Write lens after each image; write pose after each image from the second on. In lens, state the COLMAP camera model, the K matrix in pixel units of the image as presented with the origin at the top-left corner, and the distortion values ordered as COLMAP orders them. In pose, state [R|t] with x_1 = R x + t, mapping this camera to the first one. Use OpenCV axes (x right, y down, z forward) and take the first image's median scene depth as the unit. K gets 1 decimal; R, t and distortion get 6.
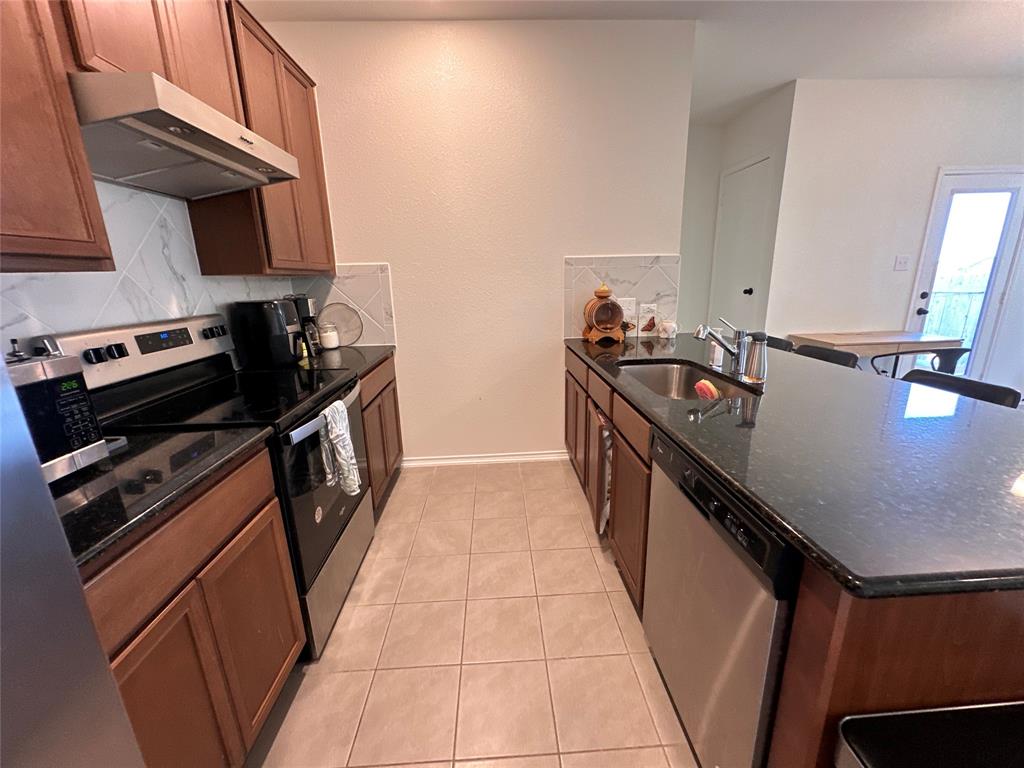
lens RADIAL K [[409.3, 0, 508.5], [0, 409.3, 383.3], [0, 0, 1]] dist [-0.005476, 0.001590]
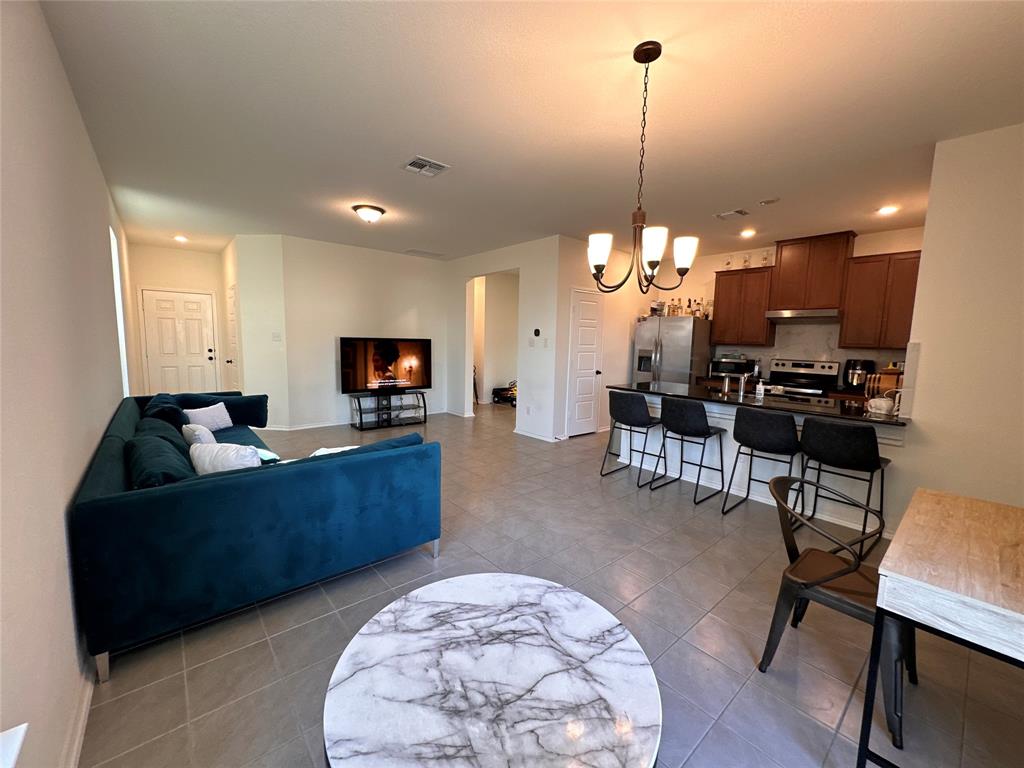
lens RADIAL K [[409.3, 0, 512.0], [0, 409.3, 384.7], [0, 0, 1]] dist [-0.005476, 0.001590]
pose [[-0.787343, 0.075083, -0.611926, 1.897160], [-0.159161, 0.934156, 0.319407, -0.386534], [0.595617, 0.348877, -0.723550, 1.200229]]
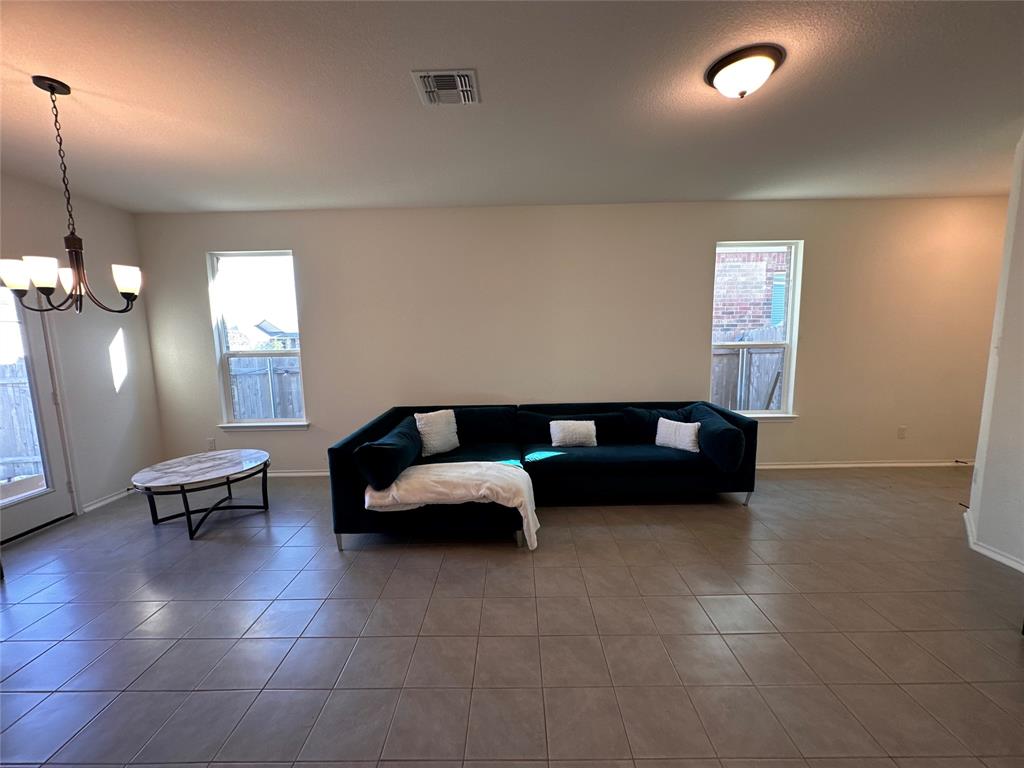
lens RADIAL K [[409.3, 0, 509.6], [0, 409.3, 382.4], [0, 0, 1]] dist [-0.005476, 0.001590]
pose [[0.049224, -0.098154, 0.993953, 0.475644], [0.266930, 0.960255, 0.081607, -0.053168], [-0.962458, 0.261299, 0.073468, -0.093003]]
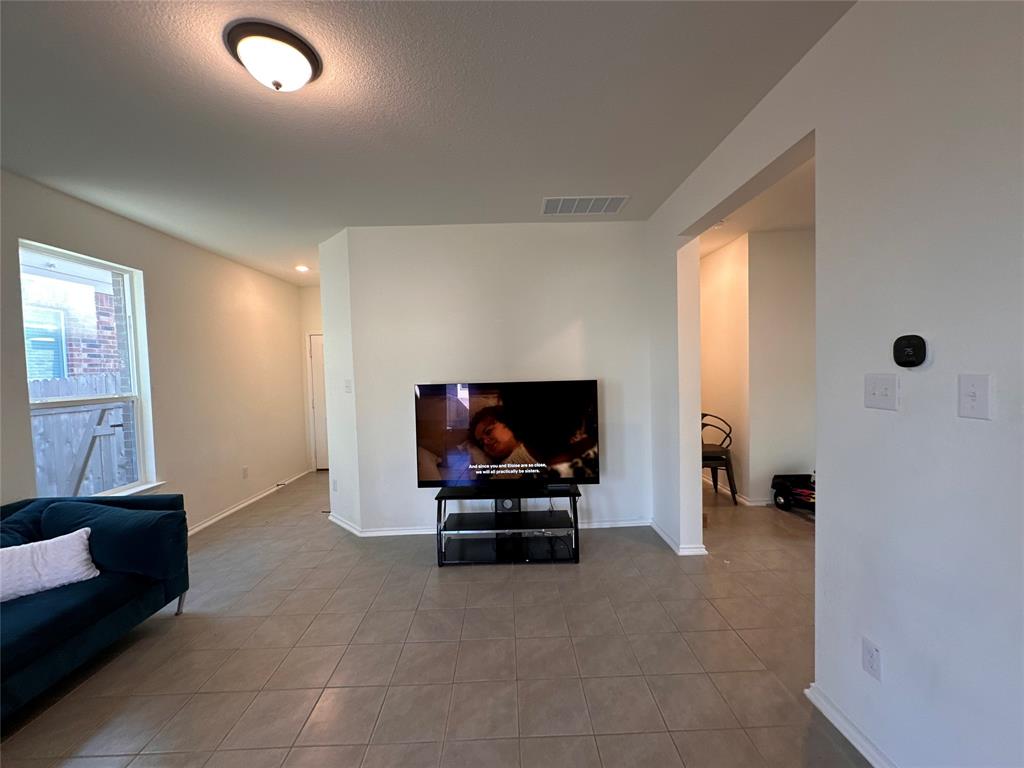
lens RADIAL K [[409.3, 0, 513.3], [0, 409.3, 385.0], [0, 0, 1]] dist [-0.005476, 0.001590]
pose [[-0.998433, 0.051661, 0.021524, 0.943715], [0.055685, 0.955469, 0.289790, -0.111137], [-0.005595, 0.290535, -0.956848, 0.130845]]
